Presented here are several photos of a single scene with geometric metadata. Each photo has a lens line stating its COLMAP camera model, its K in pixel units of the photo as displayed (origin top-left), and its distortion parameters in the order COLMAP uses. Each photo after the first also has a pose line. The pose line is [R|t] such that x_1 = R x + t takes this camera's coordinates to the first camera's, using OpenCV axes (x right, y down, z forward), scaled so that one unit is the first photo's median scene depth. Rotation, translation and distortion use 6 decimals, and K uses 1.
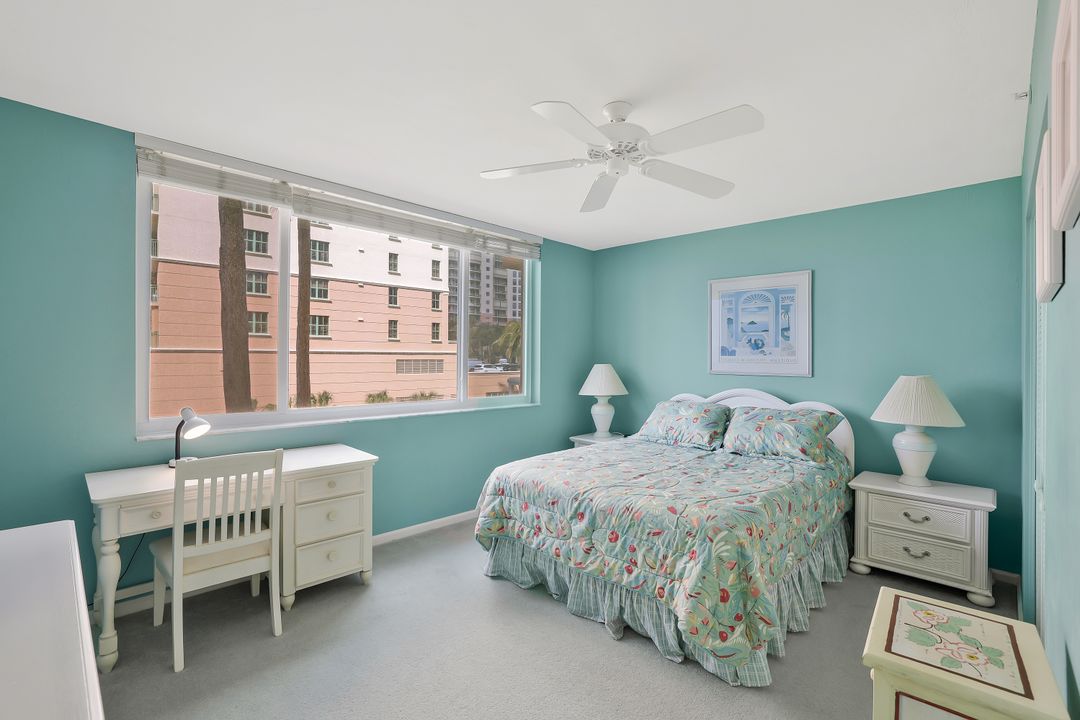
lens RADIAL K [[498.1, 0, 534.7], [0, 498.1, 354.2], [0, 0, 1]] dist [-0.001023, 0.000448]
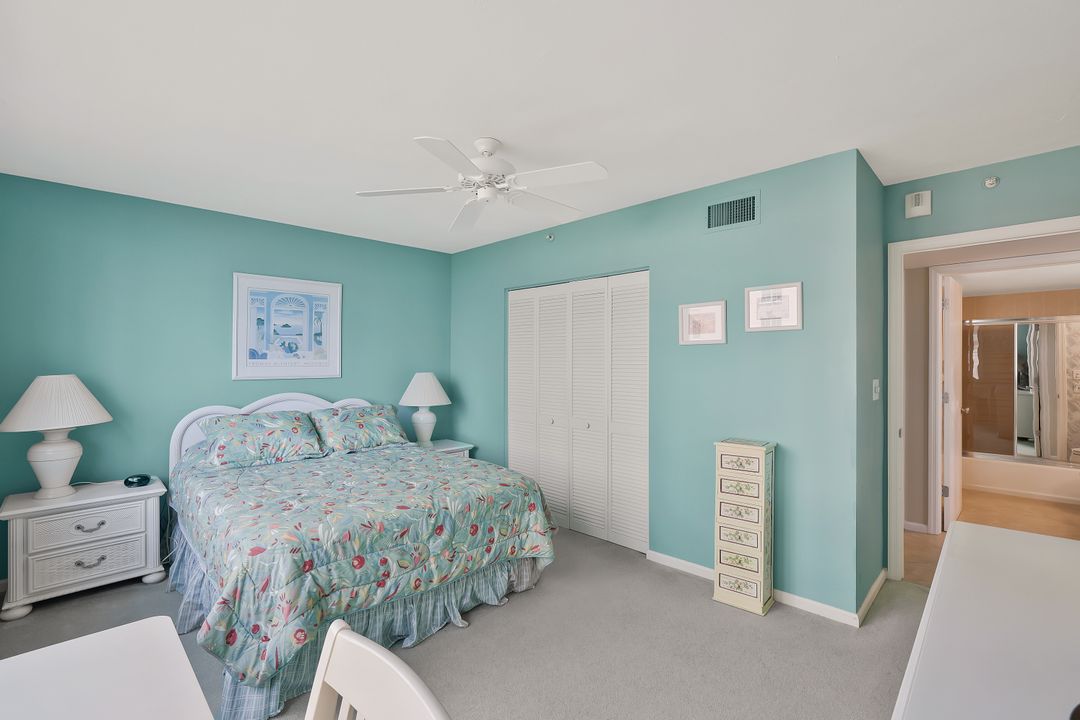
lens RADIAL K [[498.1, 0, 534.7], [0, 498.1, 354.2], [0, 0, 1]] dist [-0.001023, 0.000448]
pose [[0.008749, -0.001535, 0.999961, -0.579908], [-0.008812, 0.999960, 0.001612, -0.013457], [-0.999923, -0.008826, 0.008735, 0.534951]]
